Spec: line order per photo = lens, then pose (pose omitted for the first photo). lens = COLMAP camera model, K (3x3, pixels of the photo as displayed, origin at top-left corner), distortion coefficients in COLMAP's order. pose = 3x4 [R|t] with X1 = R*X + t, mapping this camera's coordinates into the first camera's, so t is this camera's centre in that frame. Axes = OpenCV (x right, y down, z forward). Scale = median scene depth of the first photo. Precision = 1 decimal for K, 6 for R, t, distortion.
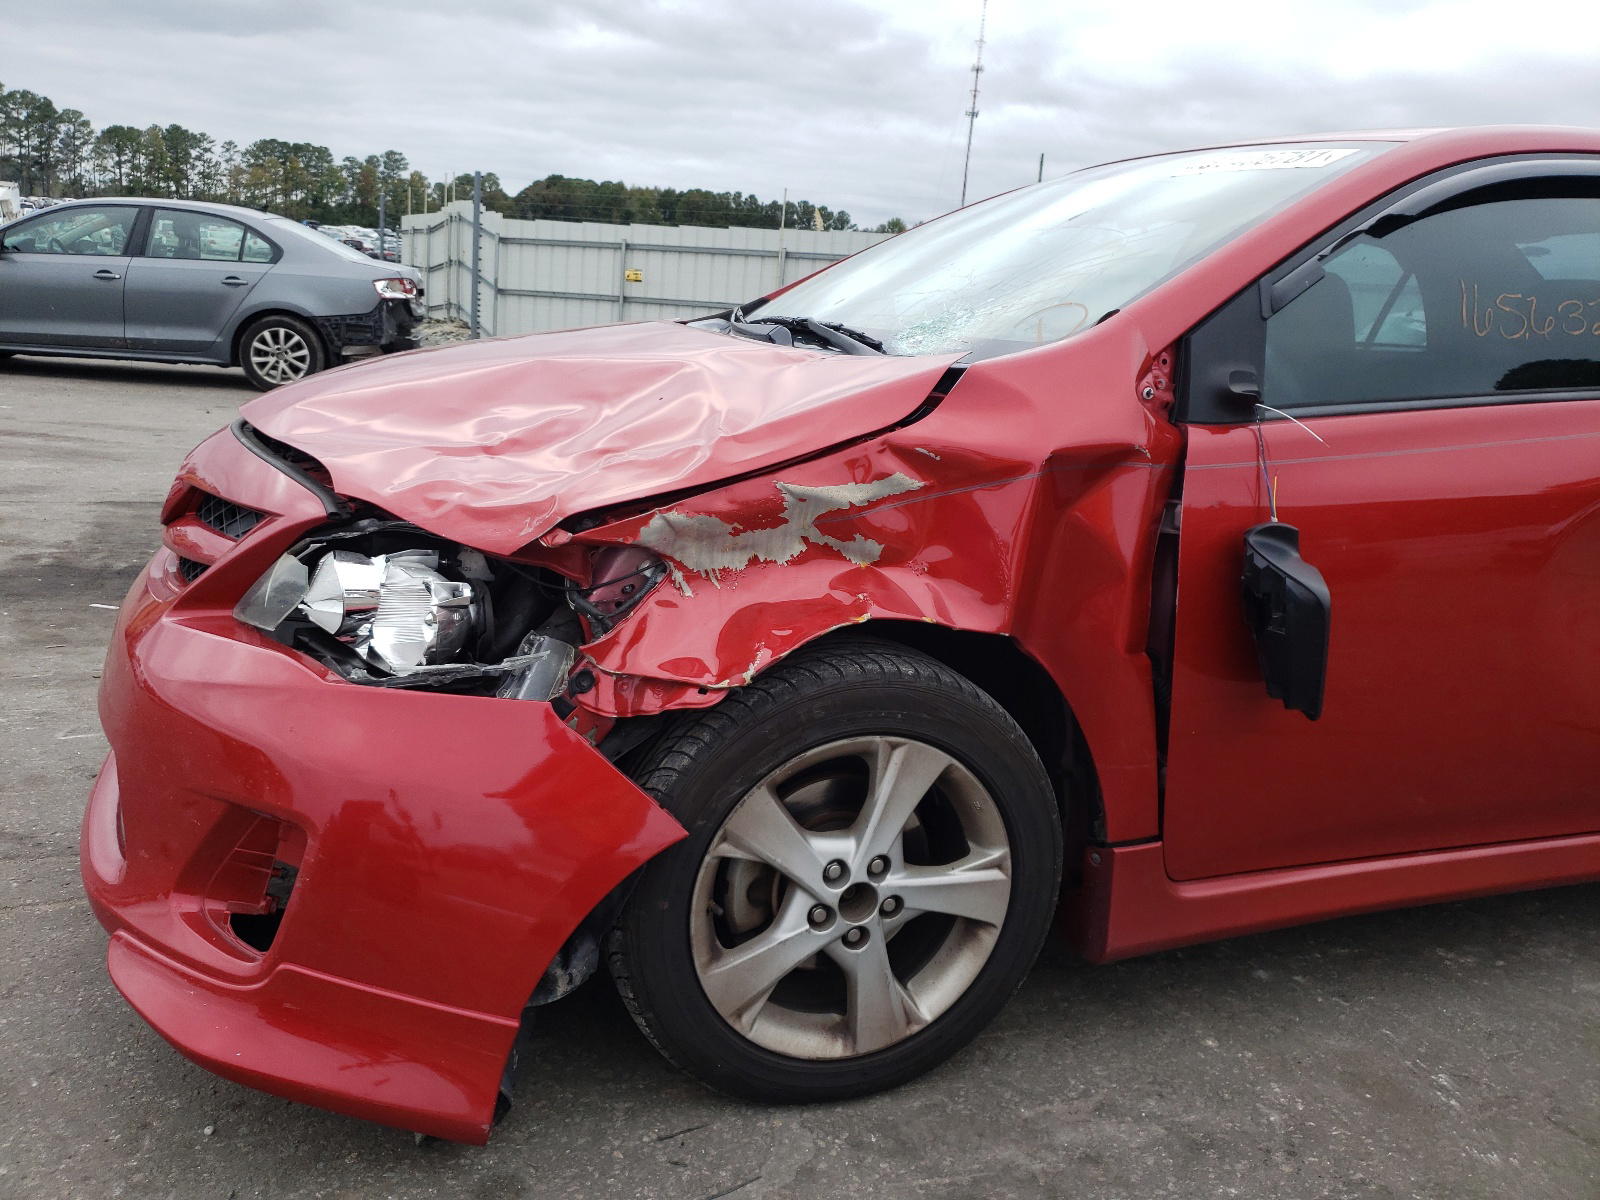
lens RADIAL K [[1244.1, 0, 800.0], [0, 1244.1, 600.0], [0, 0, 1]] dist [-0.039932, 0.074679]
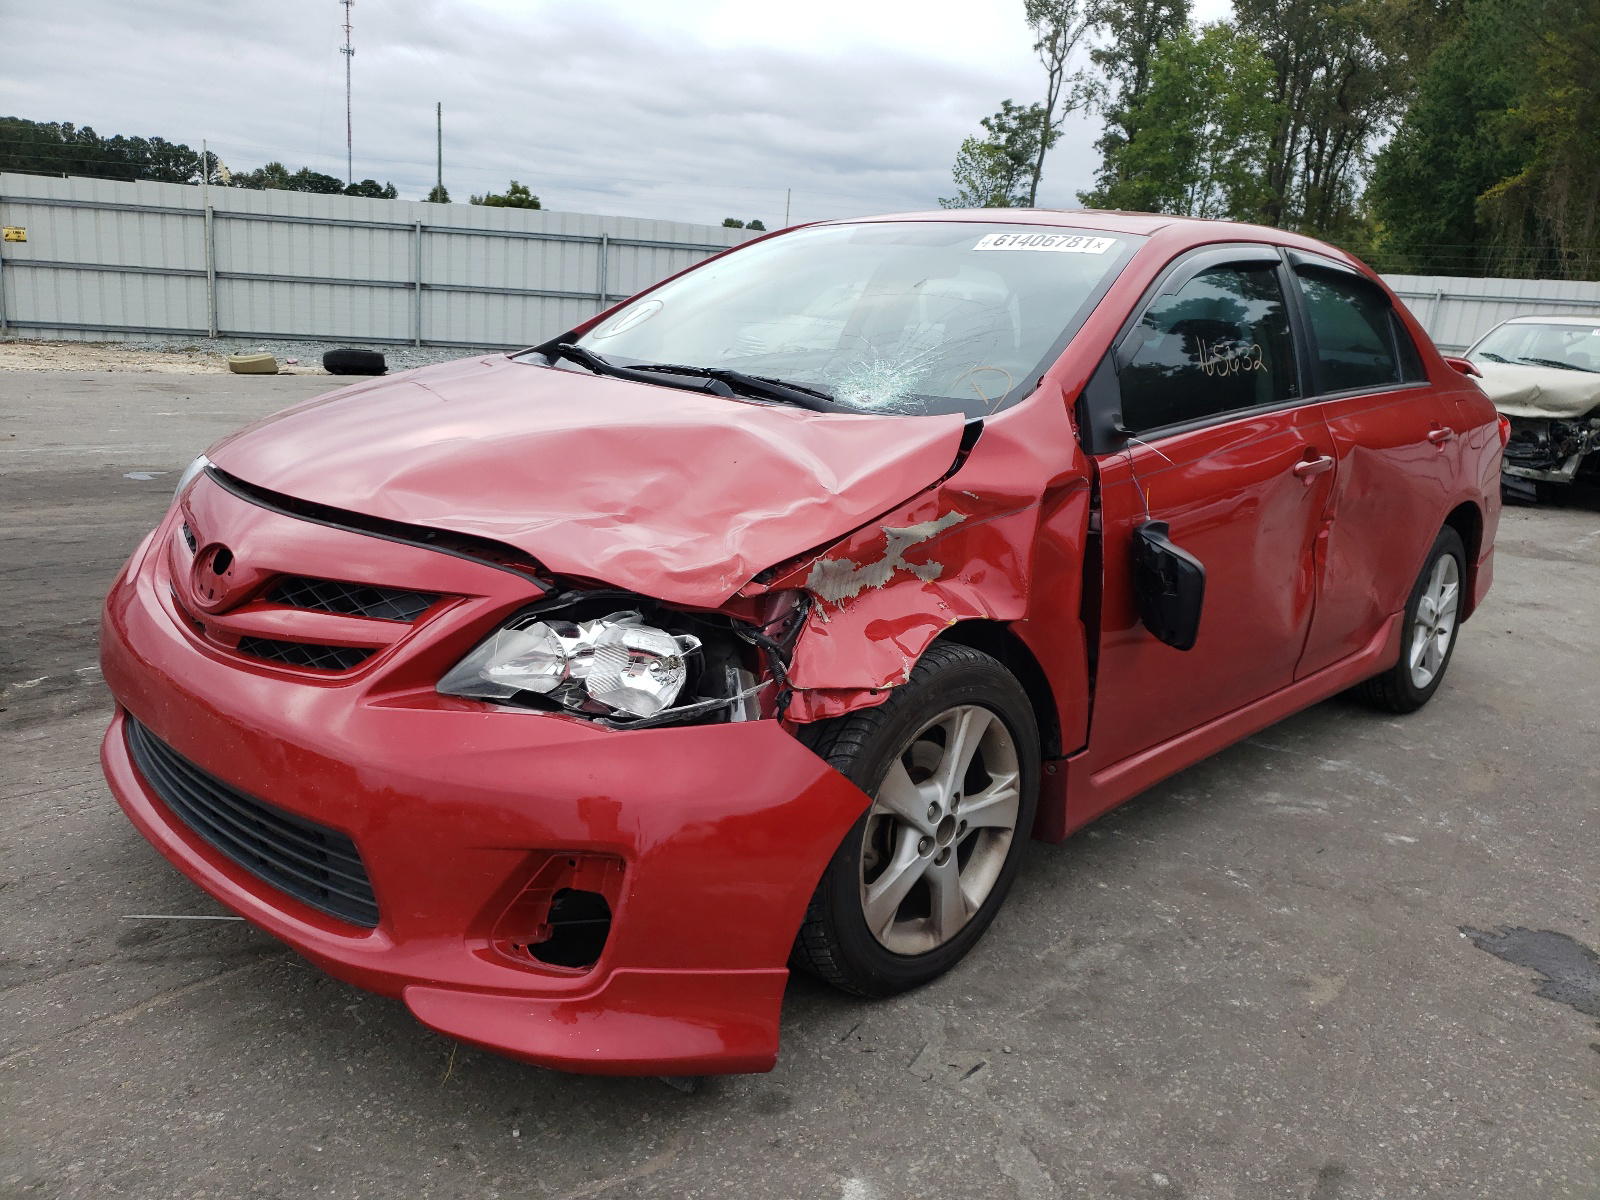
lens RADIAL K [[1244.1, 0, 800.0], [0, 1244.1, 600.0], [0, 0, 1]] dist [-0.039932, 0.074679]
pose [[0.894236, -0.120572, 0.431050, -0.653205], [0.103736, 0.992642, 0.062455, -0.106342], [-0.435409, -0.011134, 0.900164, -0.142966]]
